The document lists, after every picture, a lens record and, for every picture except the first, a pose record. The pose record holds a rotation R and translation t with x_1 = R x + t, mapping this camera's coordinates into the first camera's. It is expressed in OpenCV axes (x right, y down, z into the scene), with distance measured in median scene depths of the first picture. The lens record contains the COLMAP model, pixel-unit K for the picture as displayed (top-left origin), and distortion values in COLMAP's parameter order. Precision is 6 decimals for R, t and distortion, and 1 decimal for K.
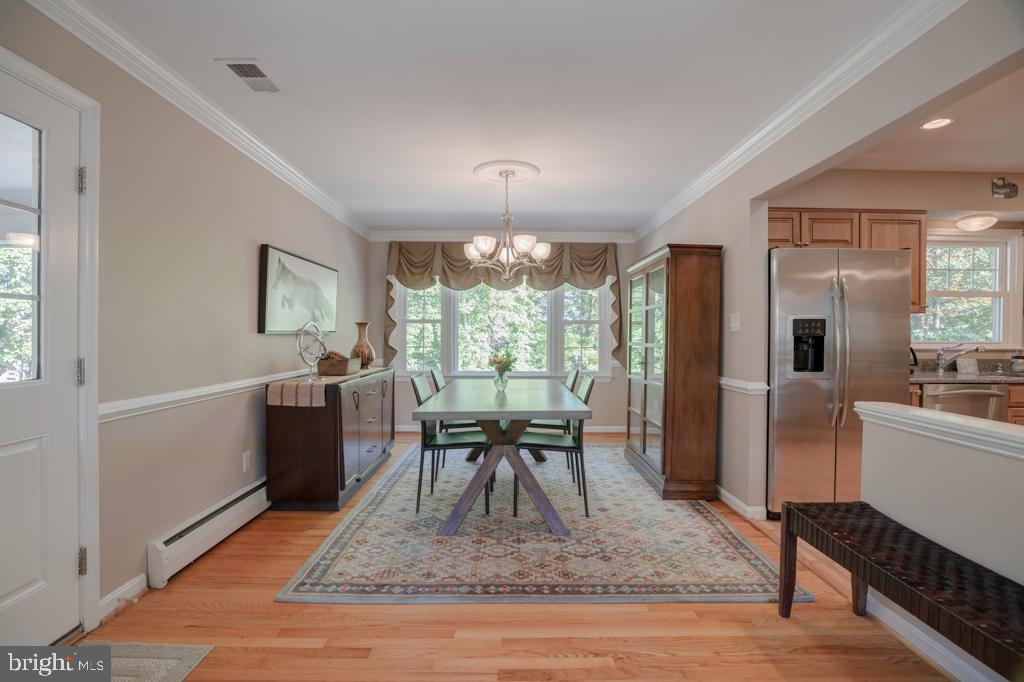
lens RADIAL K [[467.9, 0, 511.3], [0, 467.9, 339.1], [0, 0, 1]] dist [-0.041670, 0.011553]
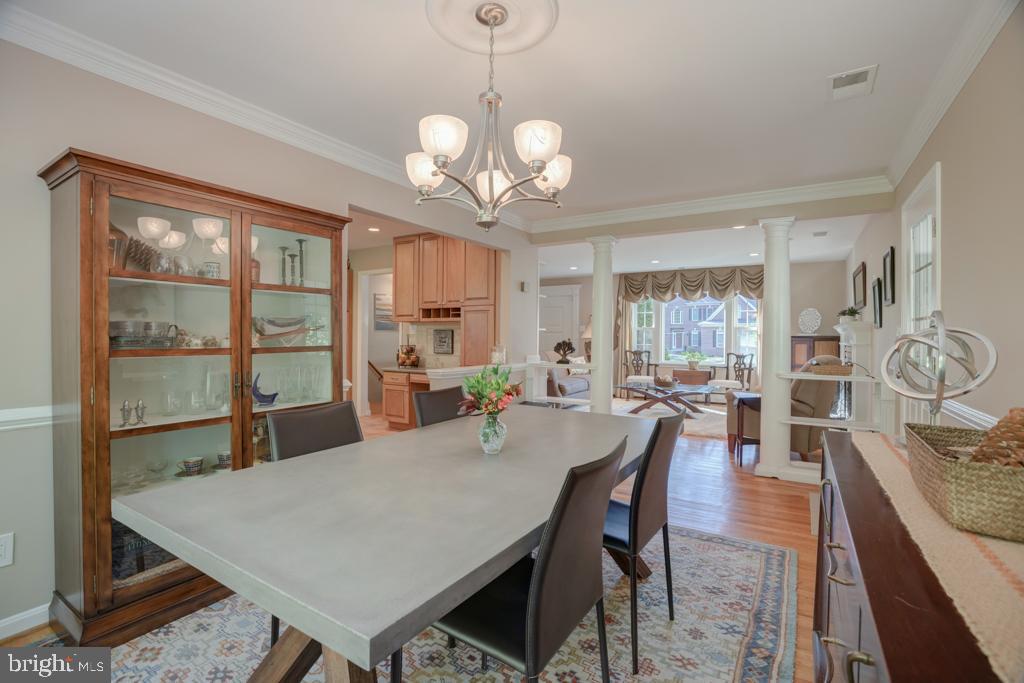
lens RADIAL K [[467.9, 0, 514.7], [0, 467.9, 346.2], [0, 0, 1]] dist [-0.041670, 0.011553]
pose [[-0.845383, -0.021534, 0.533727, -0.325110], [-0.005462, 0.999483, 0.031674, -0.014245], [-0.534133, 0.023861, -0.845063, 1.525938]]
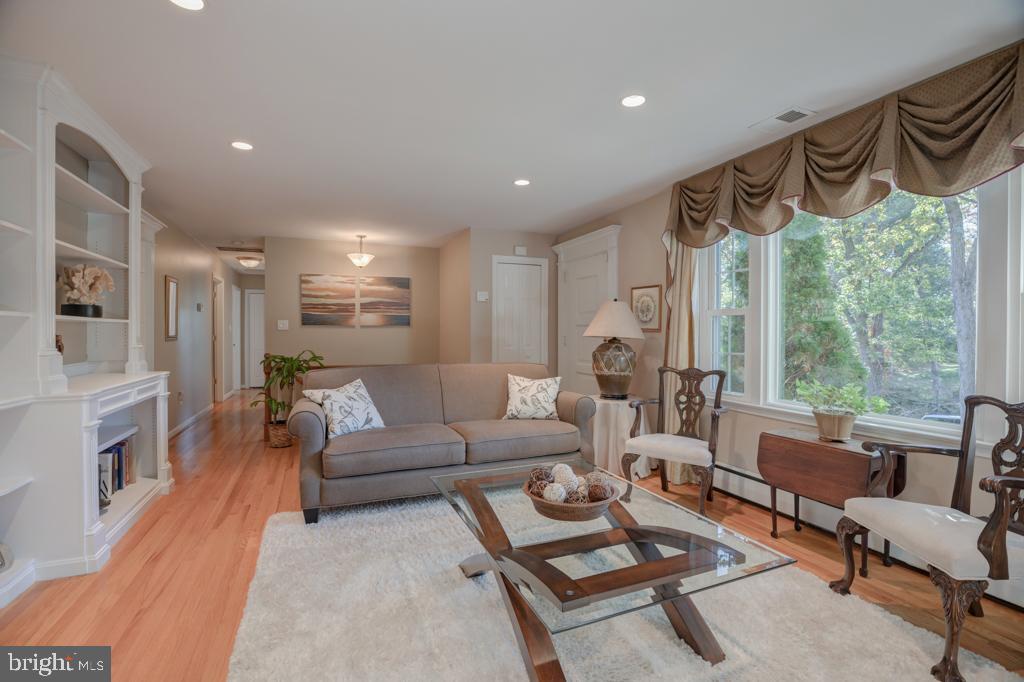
lens RADIAL K [[467.9, 0, 512.5], [0, 467.9, 339.0], [0, 0, 1]] dist [-0.041670, 0.011553]
pose [[-0.373932, -0.017506, 0.927291, -0.298508], [0.004819, 0.999772, 0.020818, 0.002792], [-0.927444, 0.012253, -0.373762, -0.380947]]
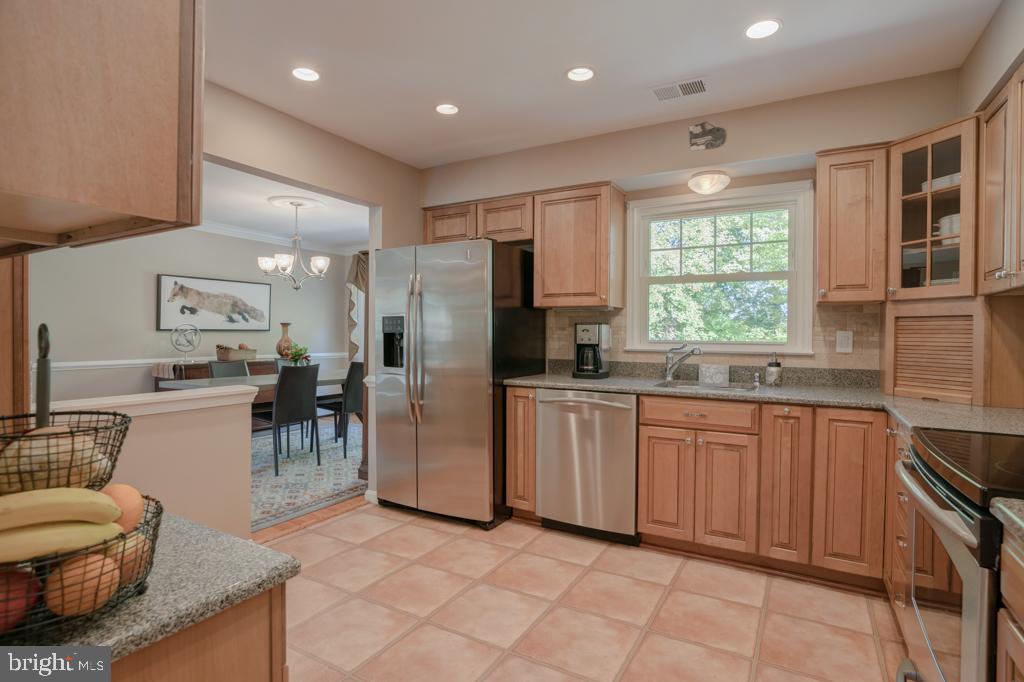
lens RADIAL K [[519.2, 0, 513.0], [0, 519.2, 340.0], [0, 0, 1]] dist [-0.041632, 0.014788]
pose [[0.862861, 0.008606, -0.505368, 1.297112], [-0.008435, 0.999961, 0.002625, 0.004078], [0.505371, 0.001998, 0.862900, 0.111651]]
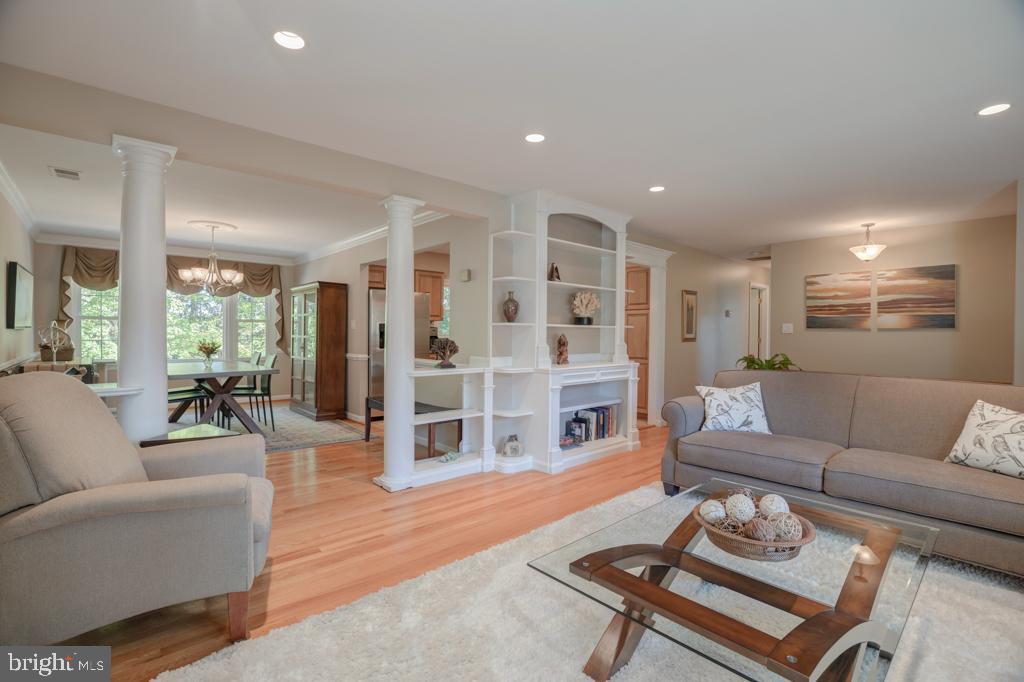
lens RADIAL K [[467.9, 0, 512.4], [0, 467.9, 337.3], [0, 0, 1]] dist [-0.041670, 0.011553]
pose [[0.747926, -0.005029, 0.663764, -0.306686], [0.000507, 0.999975, 0.007005, 0.003856], [-0.663782, -0.004902, 0.747910, -0.880946]]
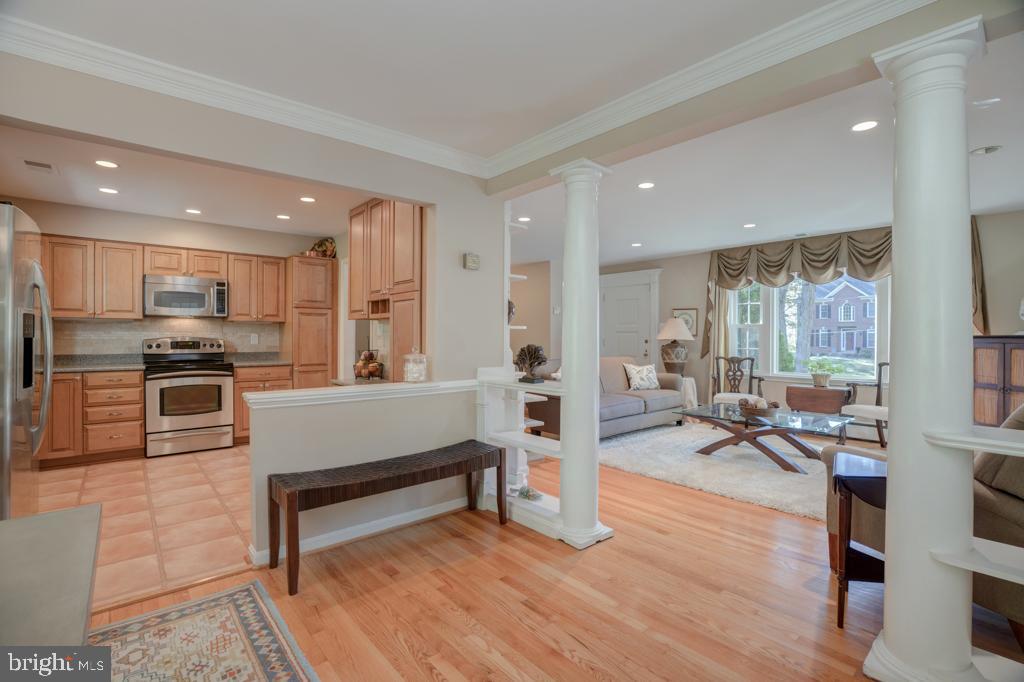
lens RADIAL K [[467.9, 0, 514.5], [0, 467.9, 338.1], [0, 0, 1]] dist [-0.041670, 0.011553]
pose [[-0.647832, -0.010077, 0.761717, -0.343183], [0.001110, 0.999899, 0.014173, -0.012414], [-0.761783, 0.010027, -0.647755, 0.774278]]
